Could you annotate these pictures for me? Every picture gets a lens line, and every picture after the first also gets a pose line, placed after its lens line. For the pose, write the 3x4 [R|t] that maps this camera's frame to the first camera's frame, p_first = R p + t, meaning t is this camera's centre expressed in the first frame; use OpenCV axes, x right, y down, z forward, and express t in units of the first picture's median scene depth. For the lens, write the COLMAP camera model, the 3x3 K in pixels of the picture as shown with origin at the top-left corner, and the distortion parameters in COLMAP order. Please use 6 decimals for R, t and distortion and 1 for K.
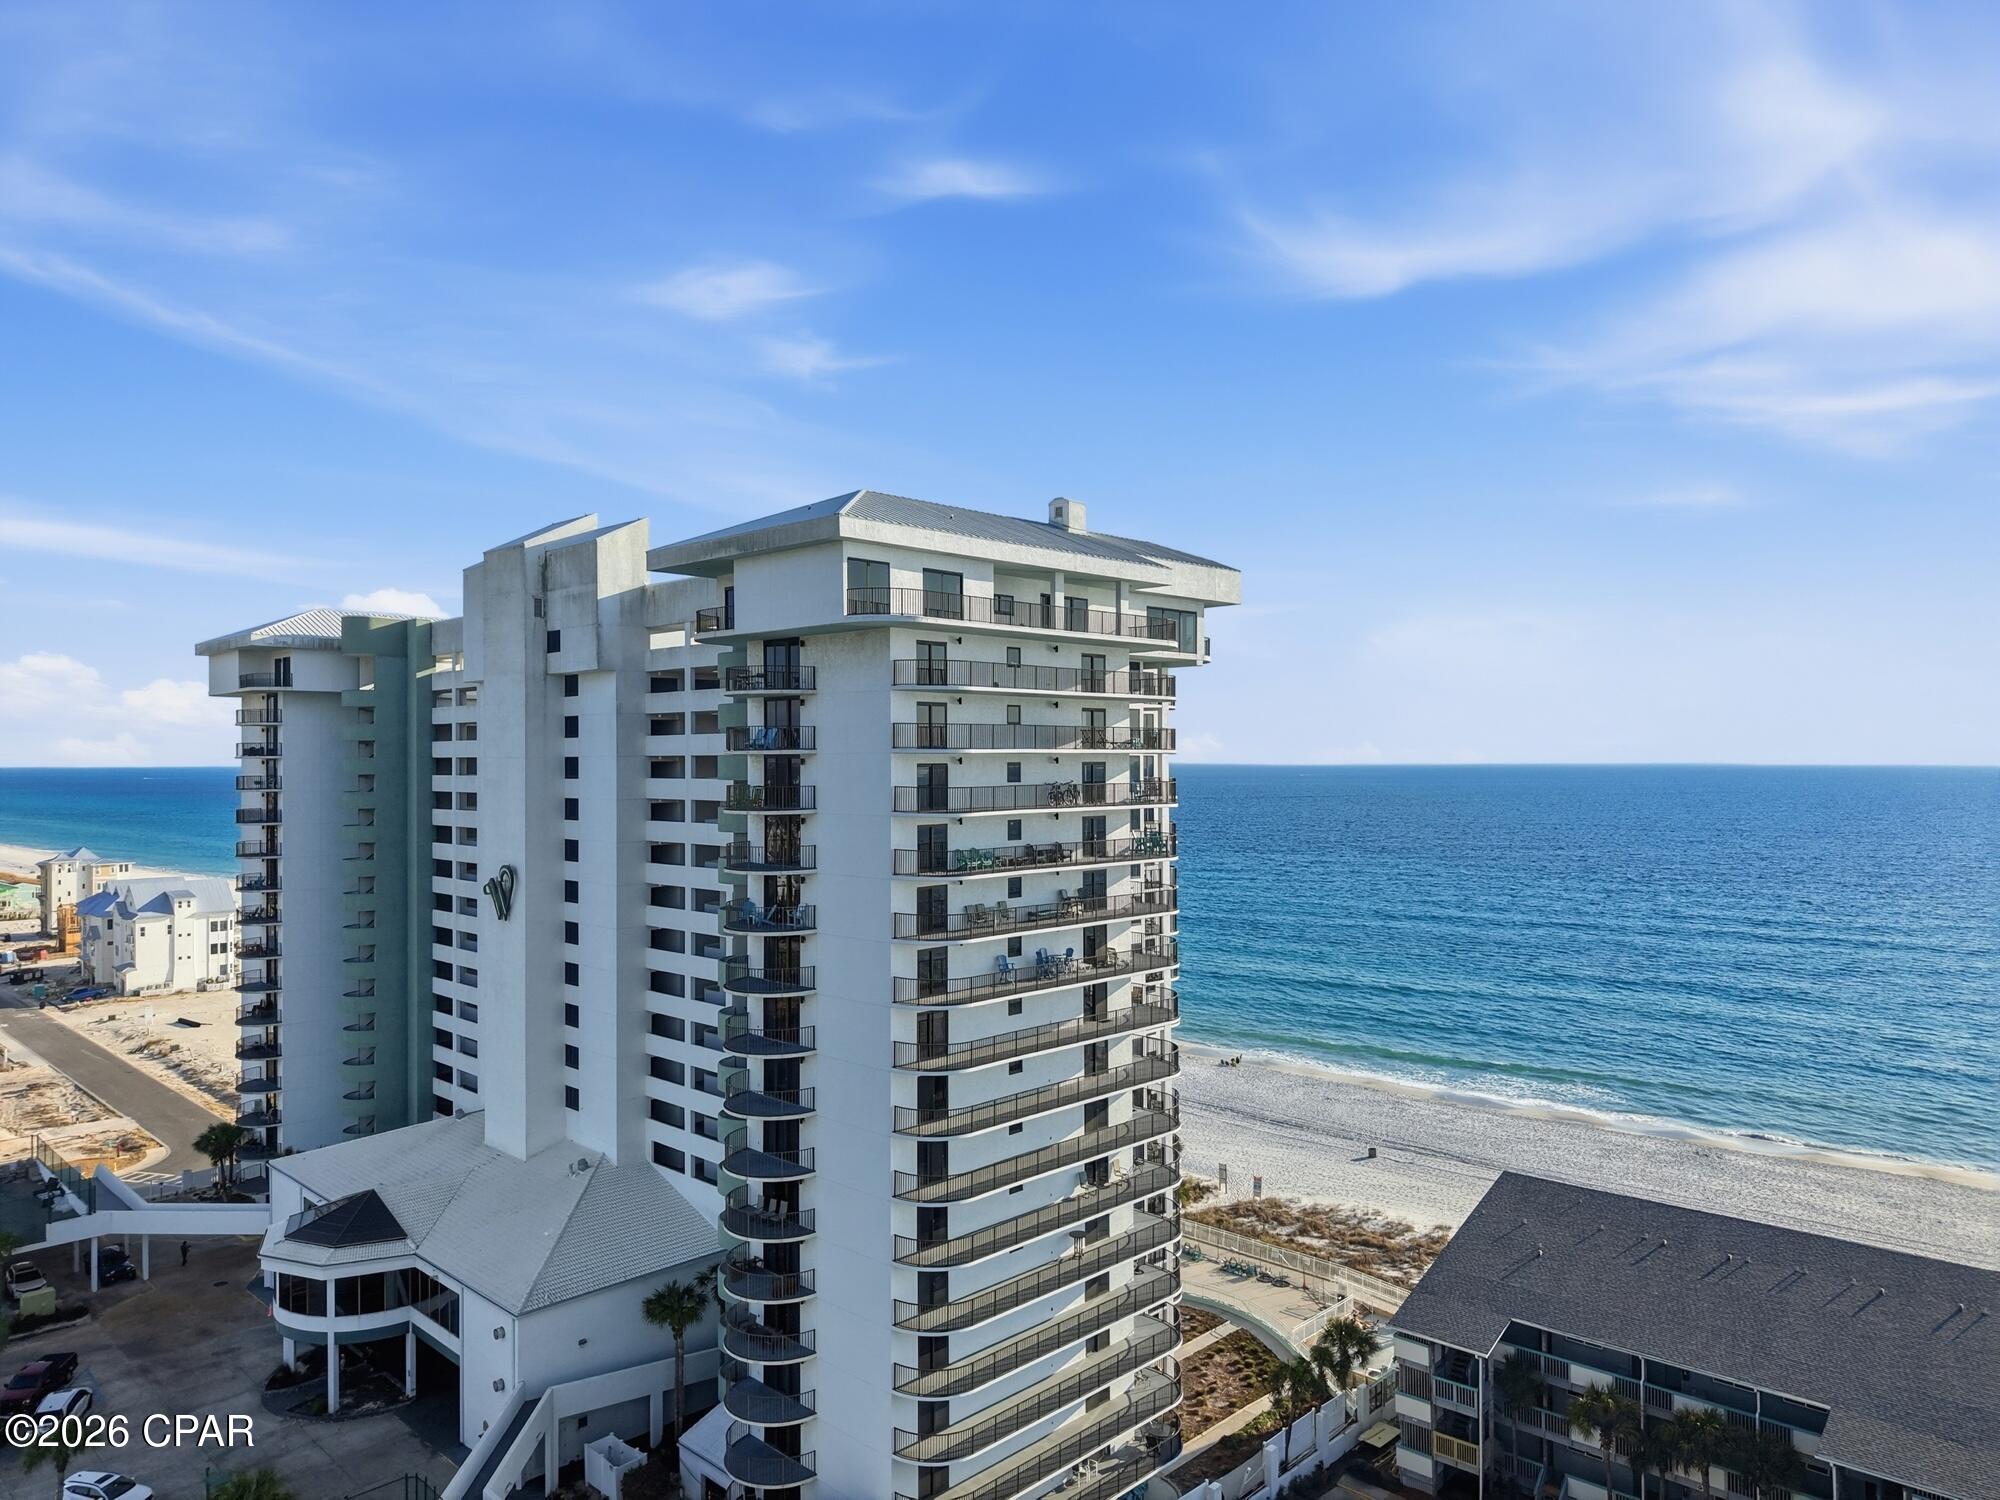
lens RADIAL K [[1346.5, 0, 1000.0], [0, 1346.5, 750.0], [0, 0, 1]] dist [-0.012760, -0.000727]
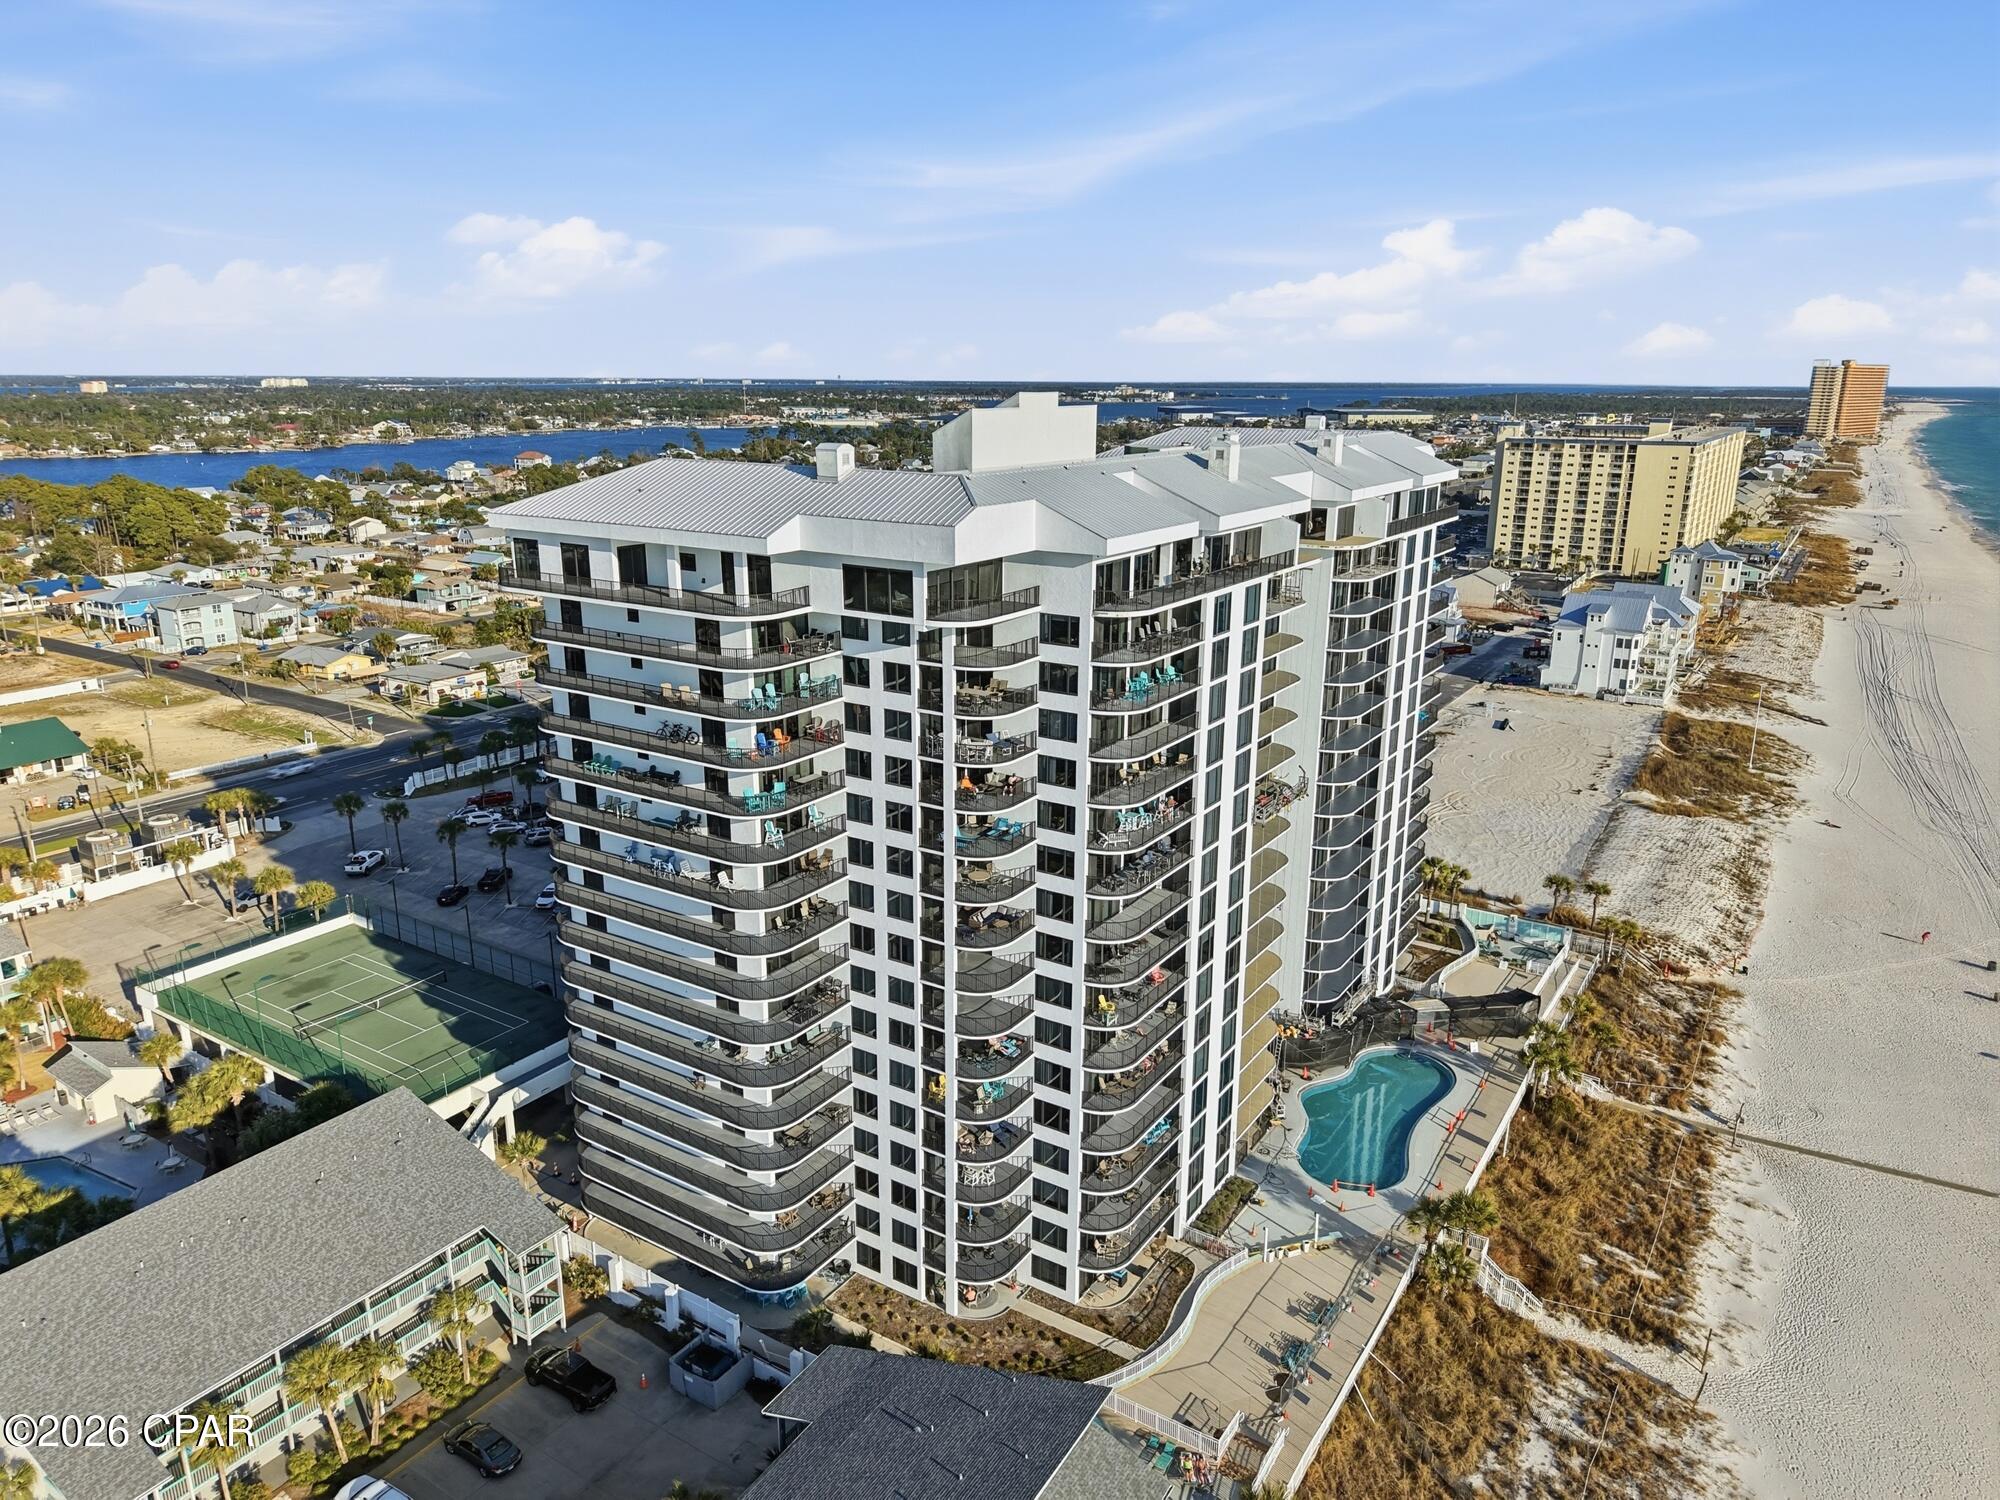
lens RADIAL K [[1343.4, 0, 1000.0], [0, 1343.4, 750.0], [0, 0, 1]] dist [0.000049, -0.008173]
pose [[0.199913, 0.266696, -0.942819, 1.116718], [0.000121, 0.962237, 0.272214, -0.249992], [0.979814, -0.054533, 0.192331, 0.958606]]
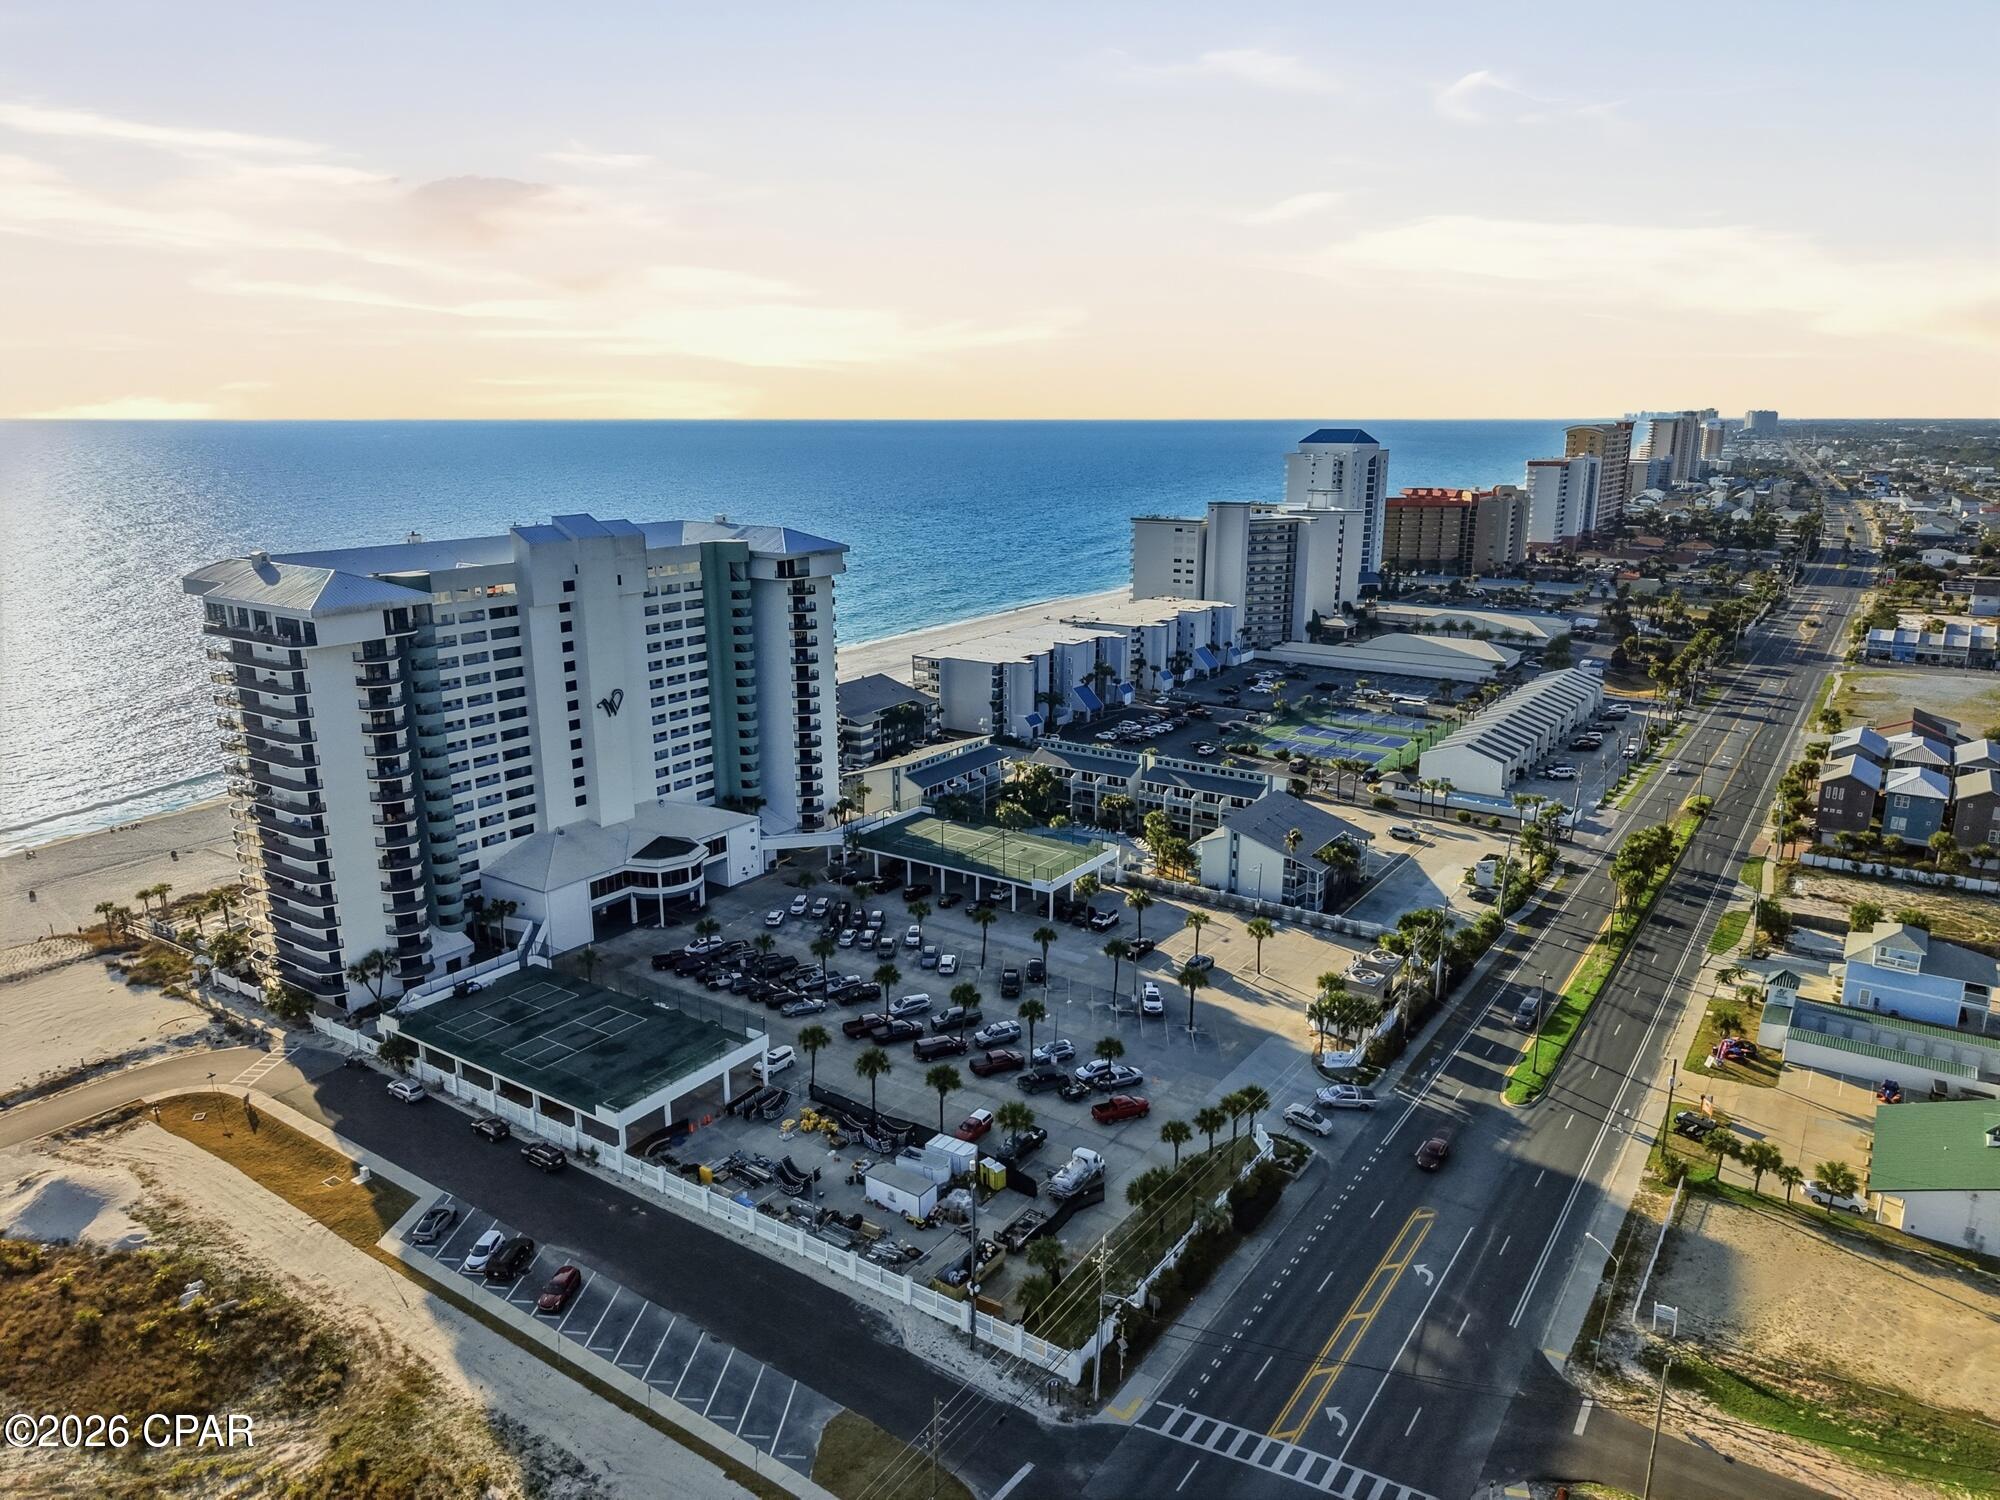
lens RADIAL K [[1329.8, 0, 1031.7], [0, 1329.8, 748.3], [0, 0, 1]] dist [0.034941, -0.000448]
pose [[-0.187962, -0.236096, 0.953378, -3.147843], [-0.007186, 0.970983, 0.239039, -0.414312], [-0.982150, 0.038079, -0.184204, 0.936409]]
